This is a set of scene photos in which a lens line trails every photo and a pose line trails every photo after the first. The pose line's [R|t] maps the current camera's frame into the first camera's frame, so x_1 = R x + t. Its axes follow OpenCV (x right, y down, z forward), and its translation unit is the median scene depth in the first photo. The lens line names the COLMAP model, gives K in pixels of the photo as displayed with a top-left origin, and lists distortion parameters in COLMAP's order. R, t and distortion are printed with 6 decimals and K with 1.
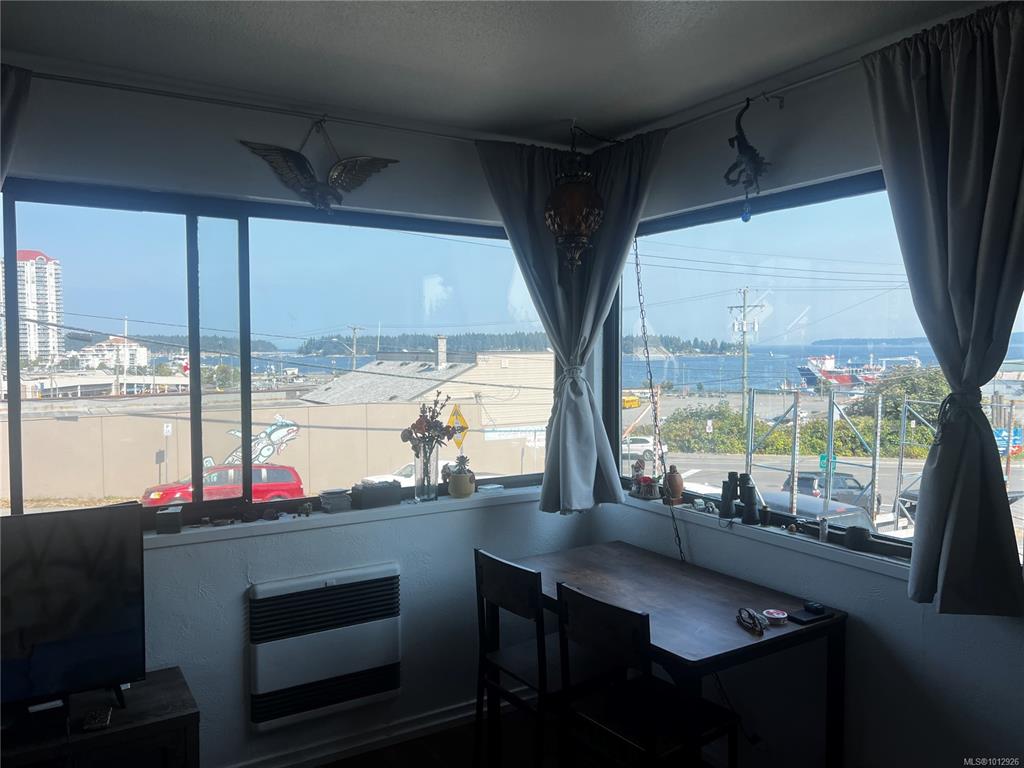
lens RADIAL K [[771.8, 0, 512.7], [0, 771.8, 379.8], [0, 0, 1]] dist [0.034700, -0.023164]
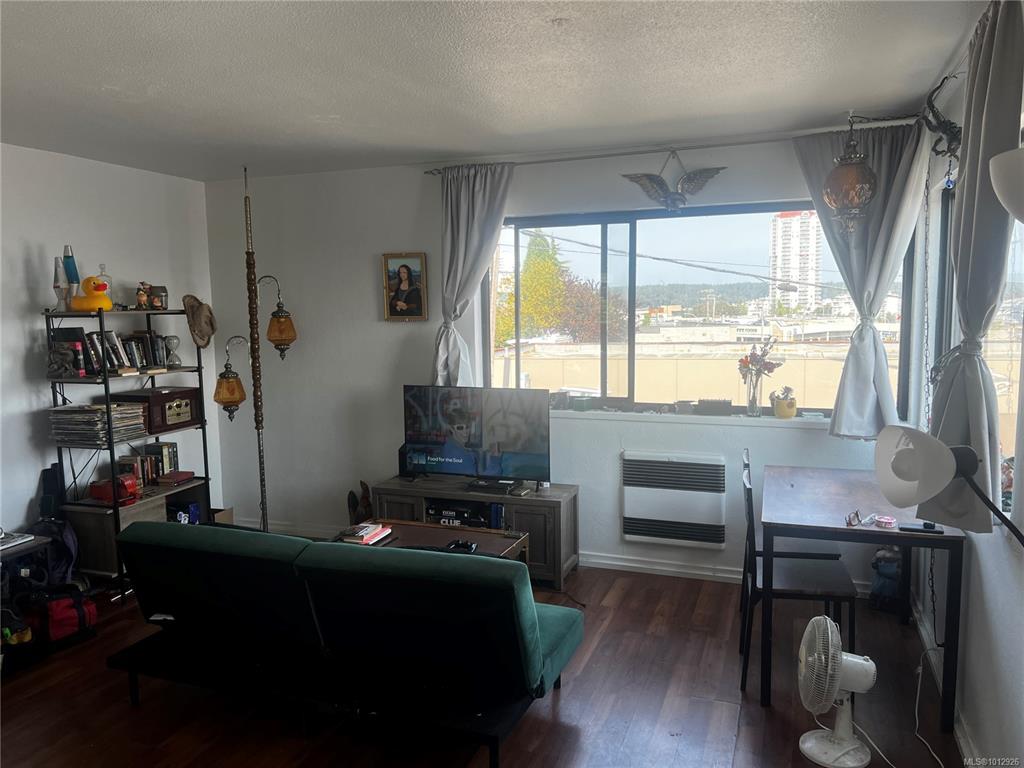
lens RADIAL K [[771.8, 0, 509.2], [0, 771.8, 389.0], [0, 0, 1]] dist [0.034700, -0.023164]
pose [[0.619190, 0.080213, -0.781133, 0.723410], [-0.018227, 0.995969, 0.087825, -0.002672], [0.785029, -0.040142, 0.618157, -0.177935]]
